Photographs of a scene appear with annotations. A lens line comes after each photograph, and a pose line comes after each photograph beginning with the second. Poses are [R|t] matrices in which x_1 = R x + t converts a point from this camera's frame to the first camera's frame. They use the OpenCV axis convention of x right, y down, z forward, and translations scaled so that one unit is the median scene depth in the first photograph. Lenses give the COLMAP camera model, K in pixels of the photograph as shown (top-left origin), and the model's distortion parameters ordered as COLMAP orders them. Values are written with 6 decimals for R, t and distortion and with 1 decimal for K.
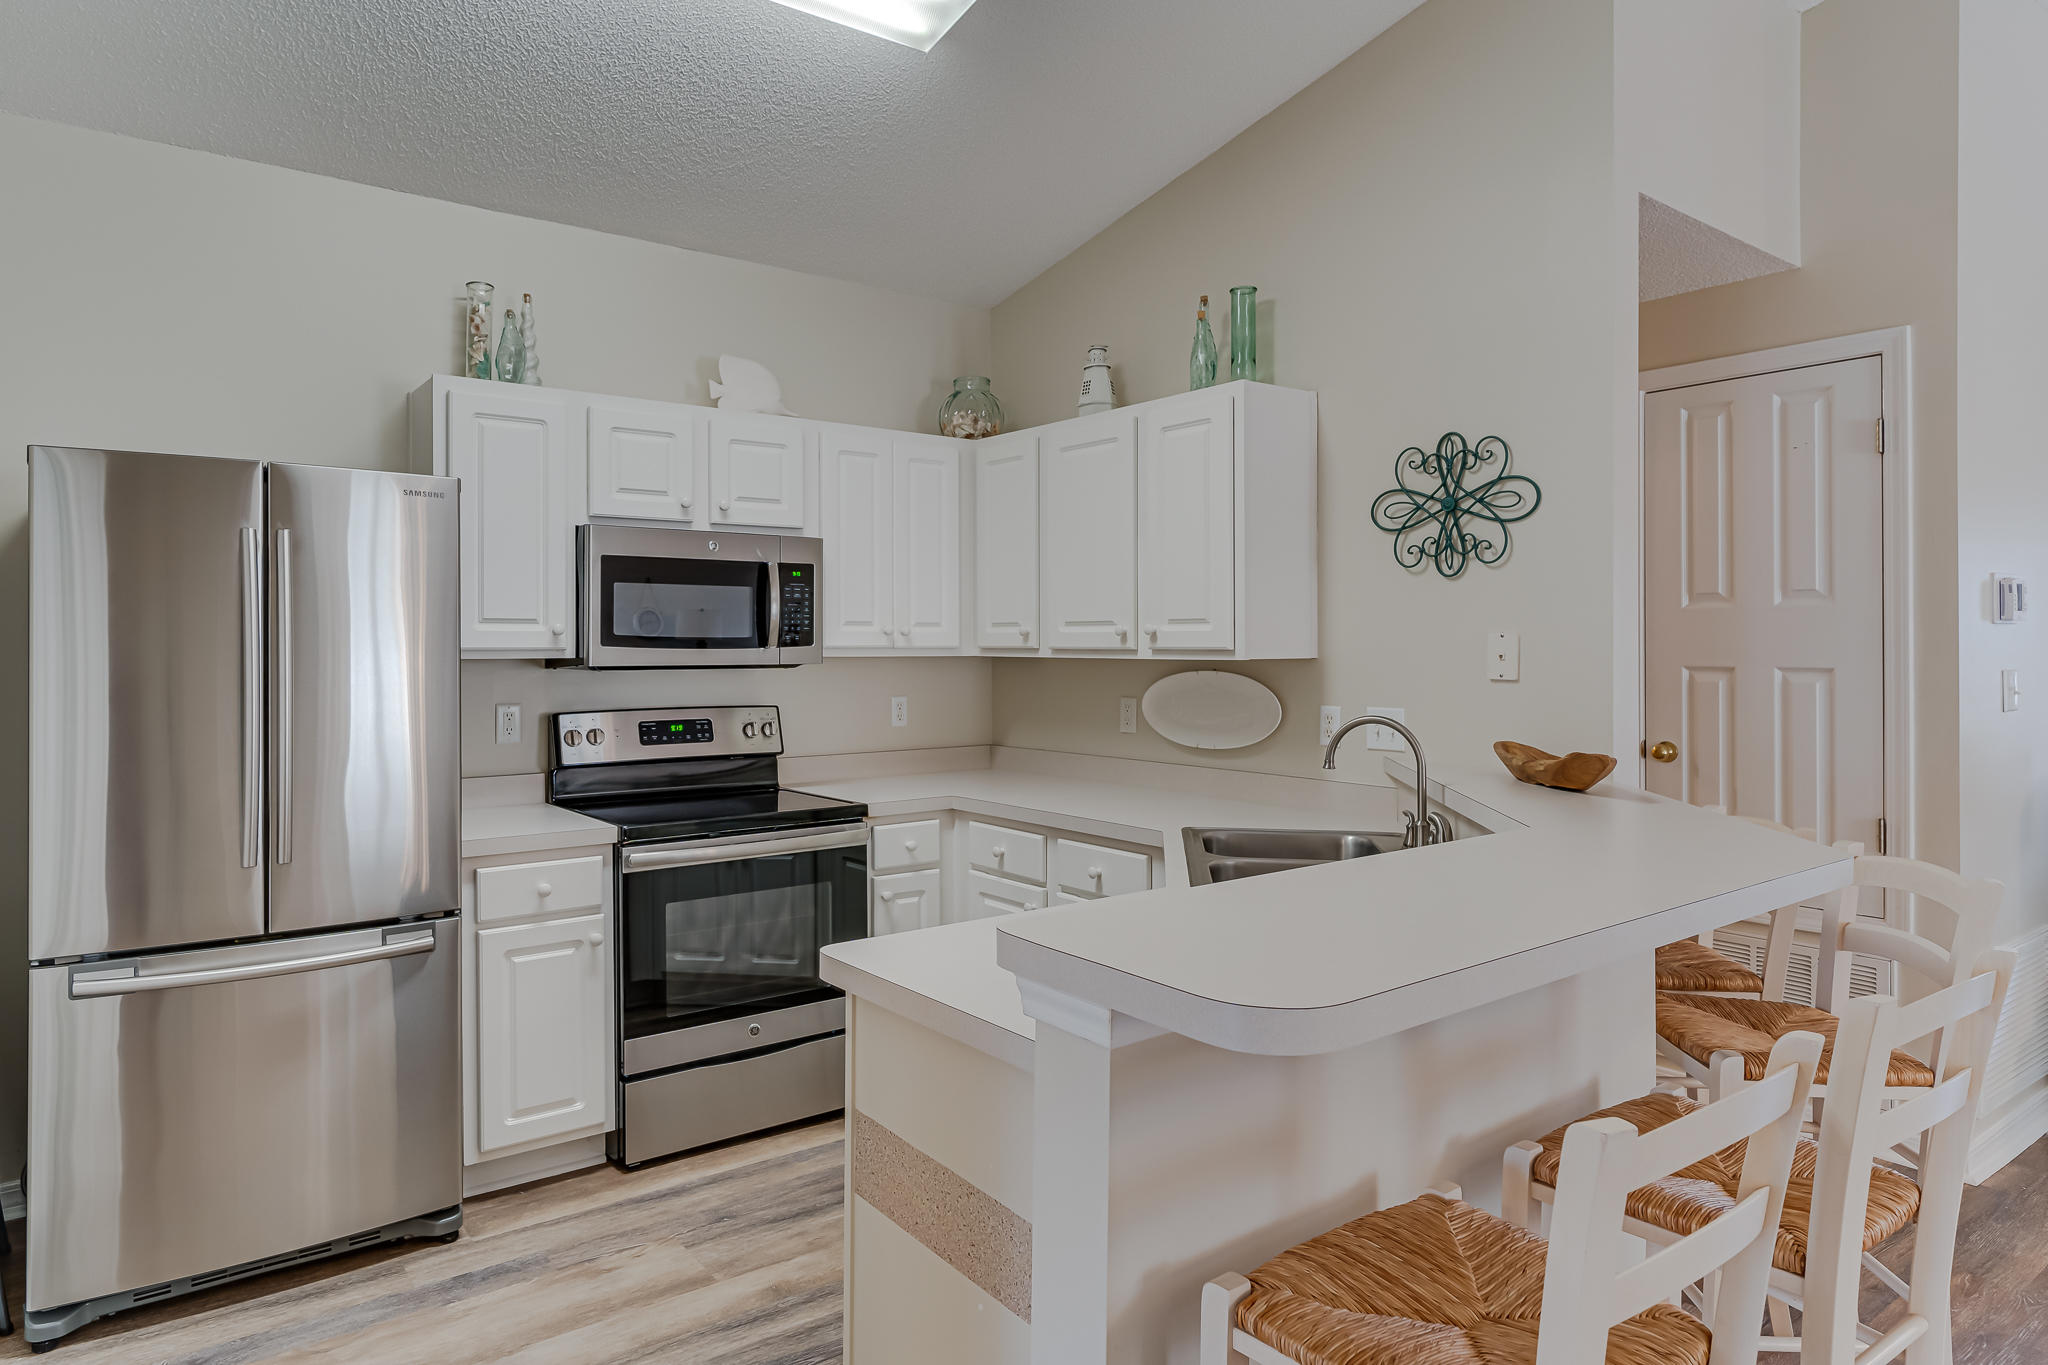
lens RADIAL K [[1255.0, 0, 1016.4], [0, 1255.0, 652.2], [0, 0, 1]] dist [-0.001219, 0.000165]
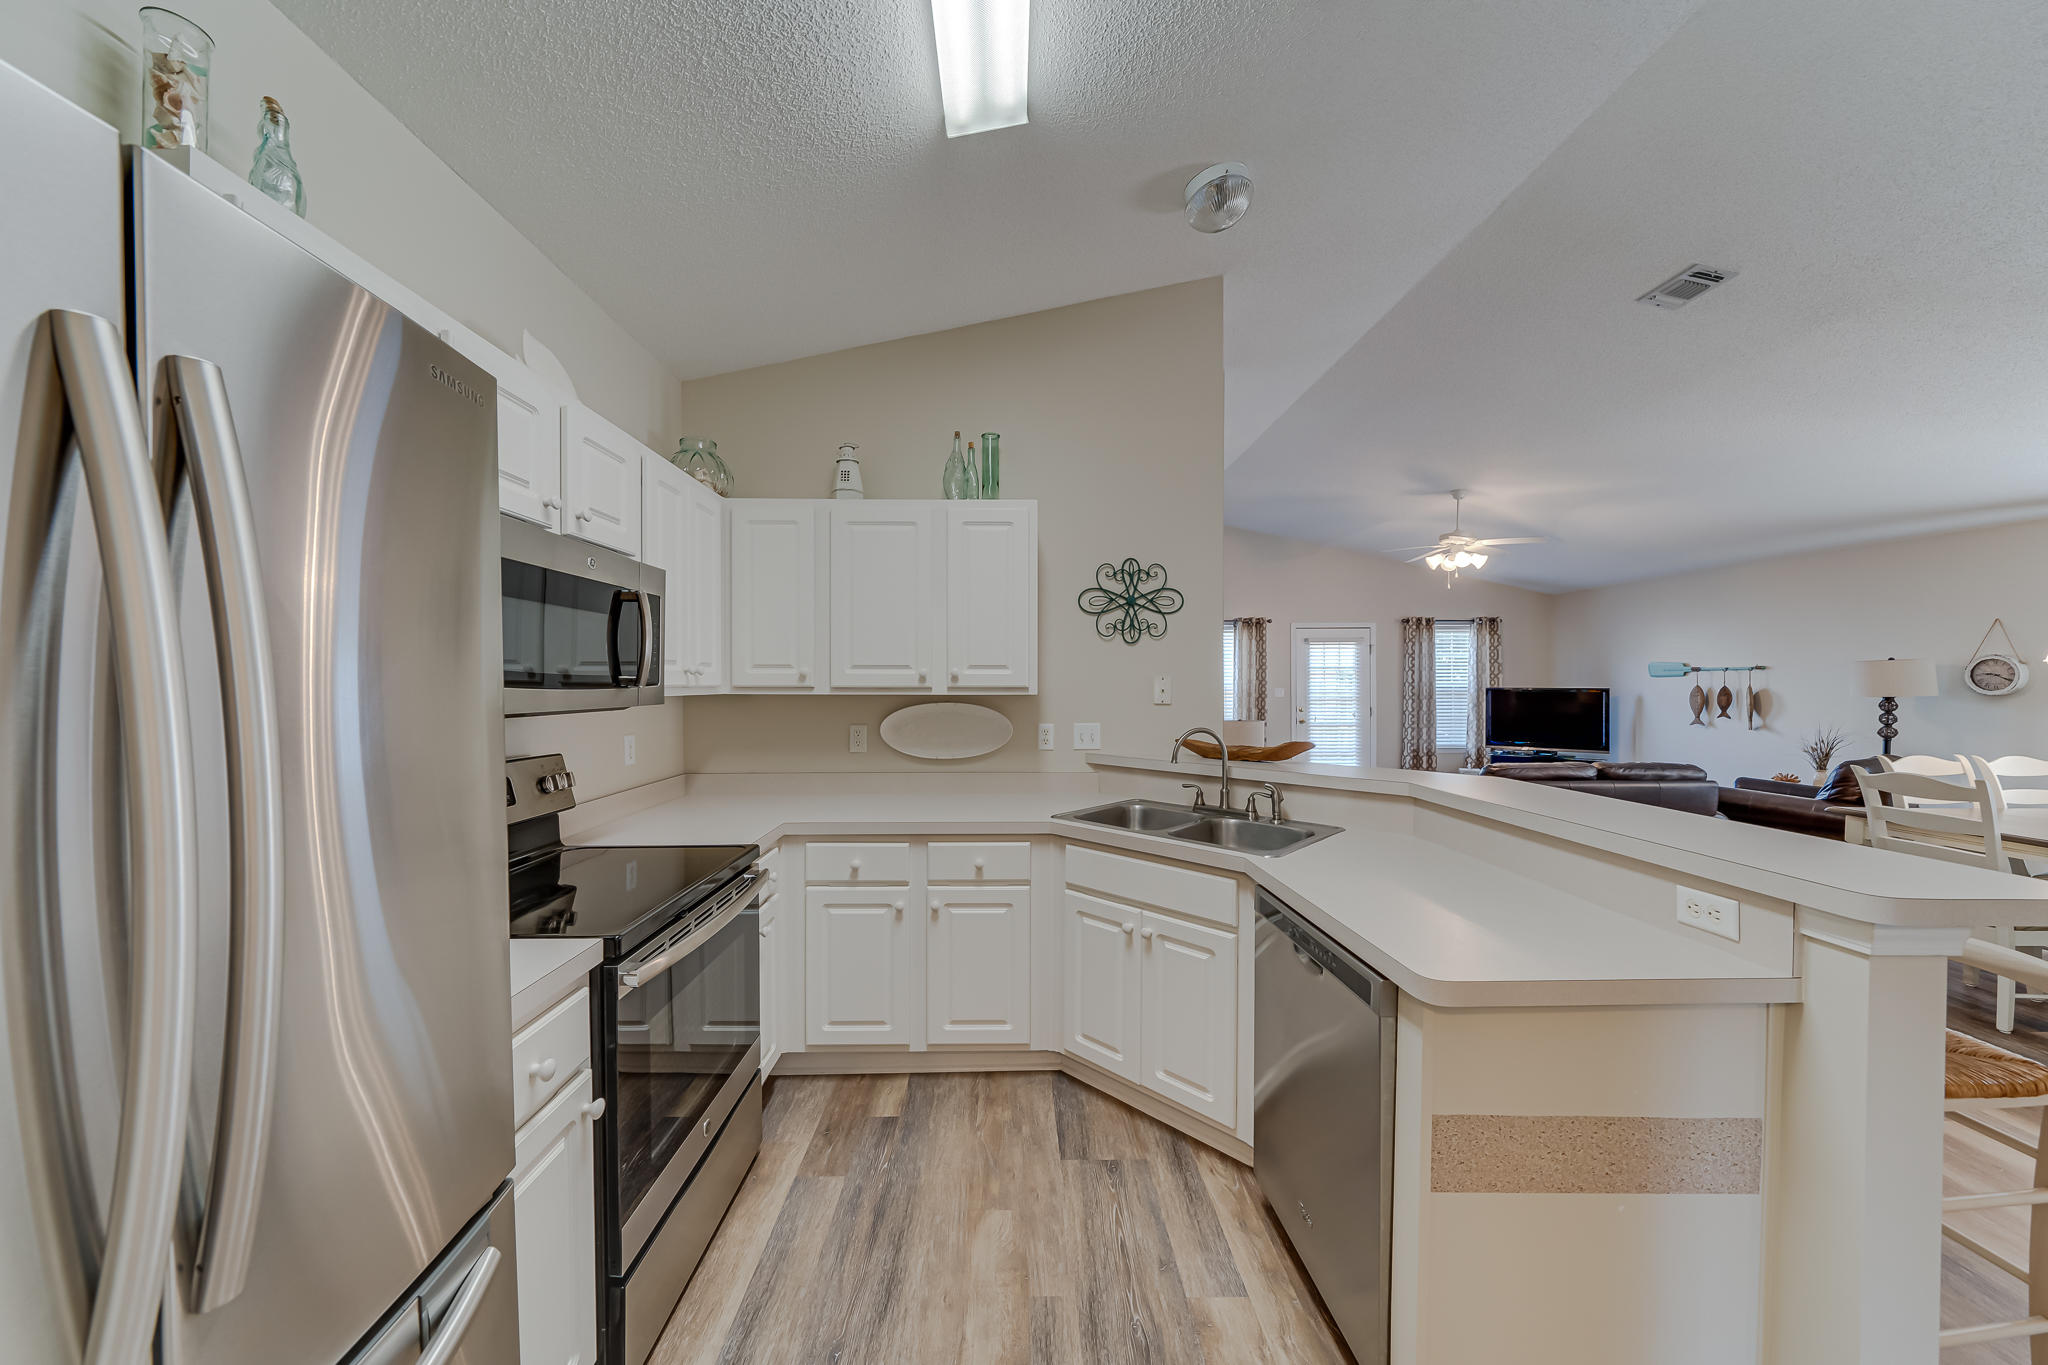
lens RADIAL K [[699.6, 0, 1013.4], [0, 699.6, 686.7], [0, 0, 1]] dist [-0.002634, -0.000079]
pose [[0.580526, -0.004805, 0.814227, -0.503021], [0.003297, 0.999988, 0.003550, -0.006095], [-0.814235, 0.000624, 0.580535, 0.572323]]
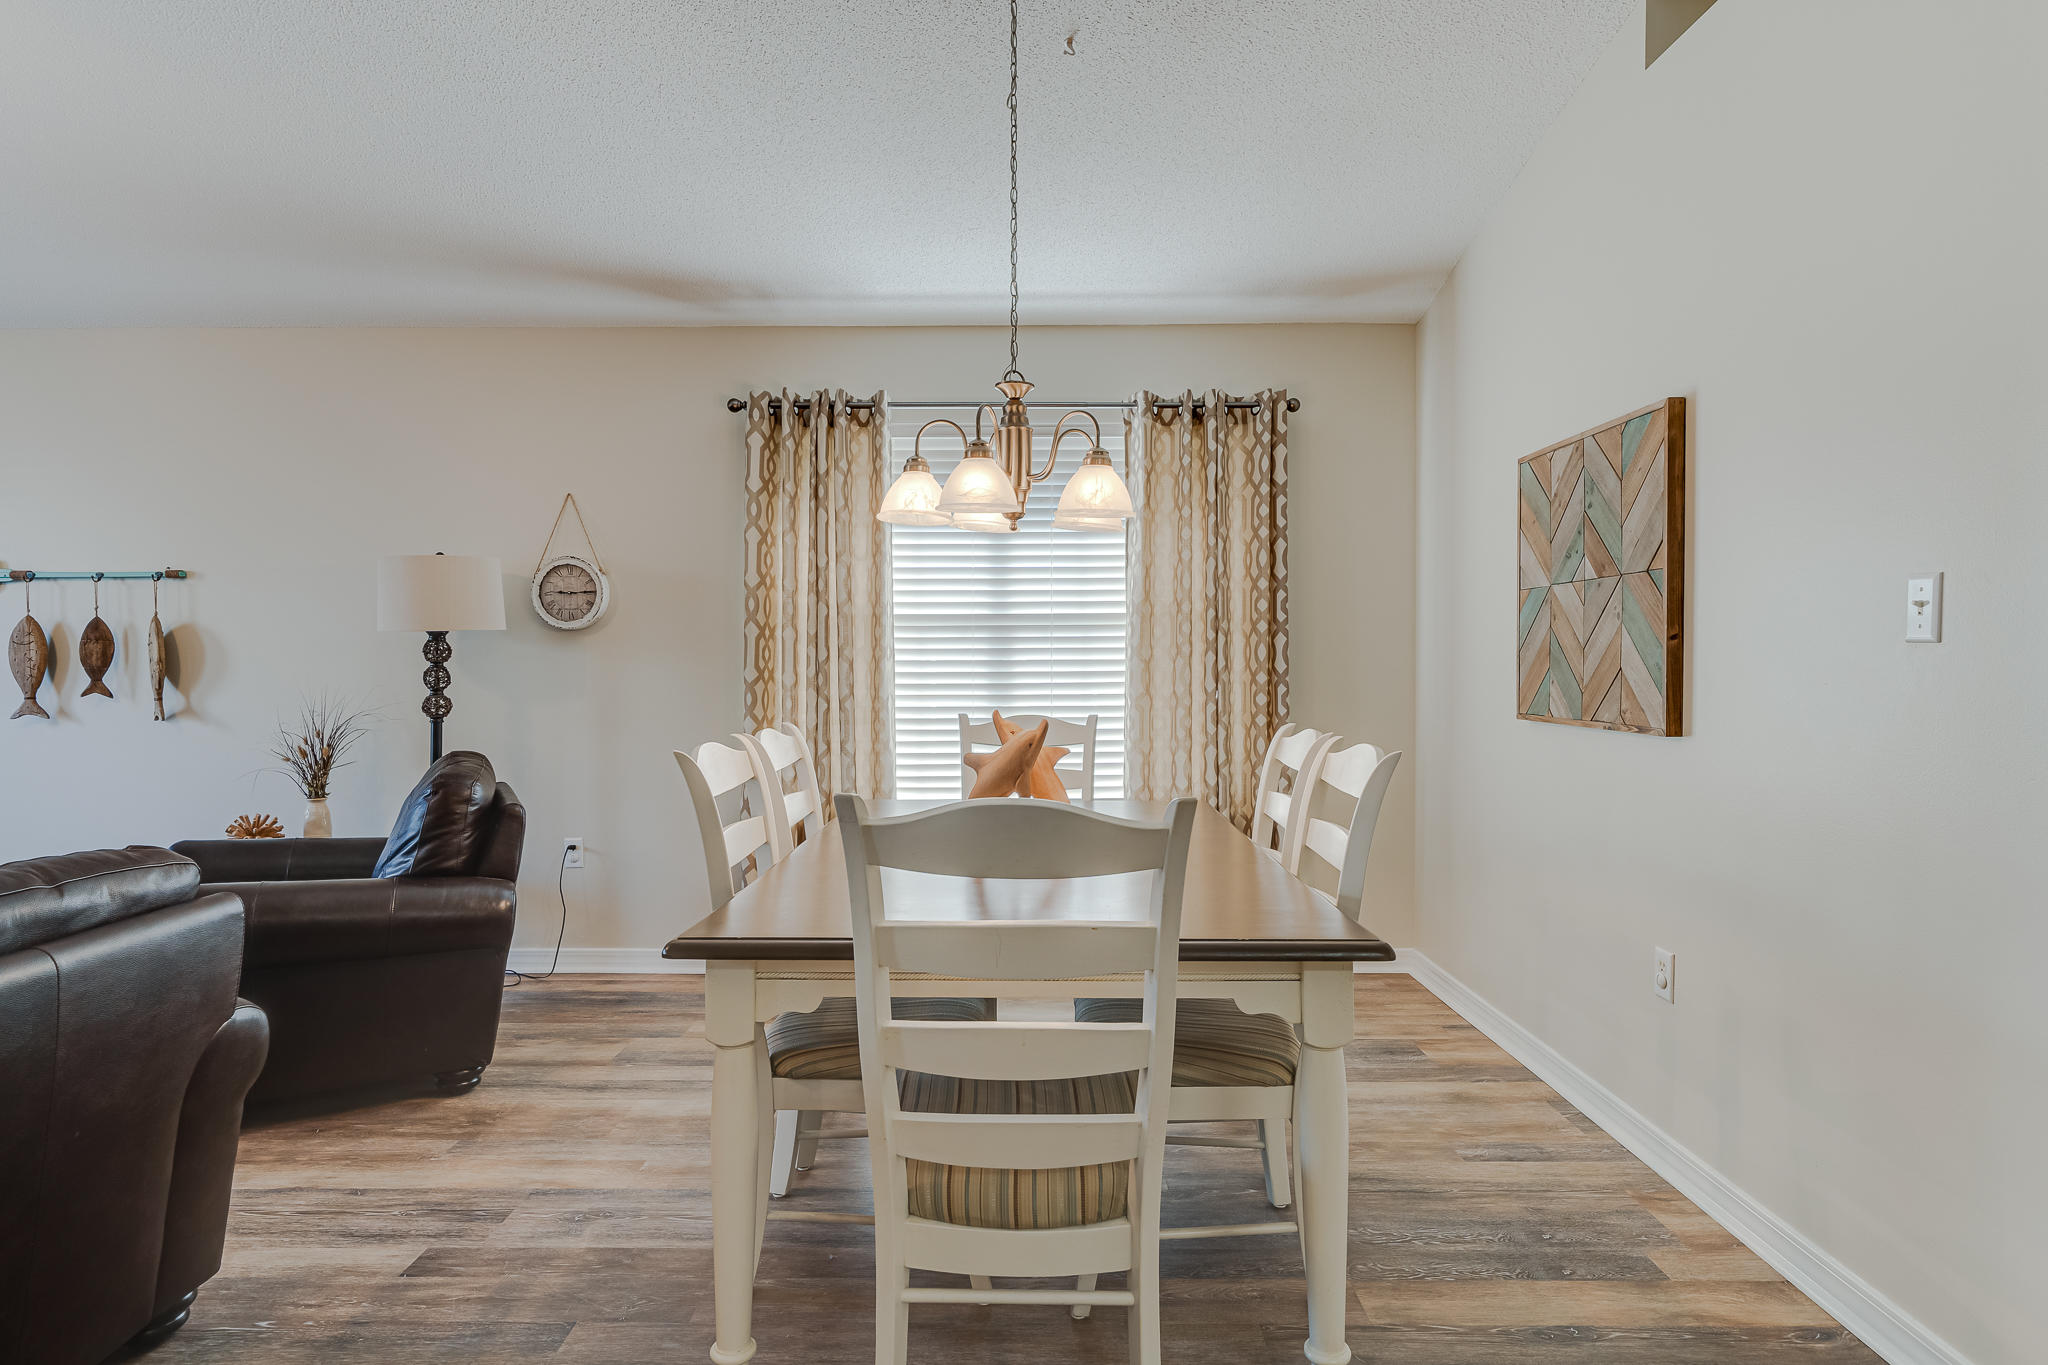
lens RADIAL K [[1114.4, 0, 1024.0], [0, 1114.4, 682.5], [0, 0, 1]] dist [0.004196, -0.000208]
pose [[-0.804472, -0.007664, 0.593942, 0.641030], [0.006077, 0.999758, 0.021131, 0.059184], [-0.593960, 0.020609, -0.804230, 0.482433]]
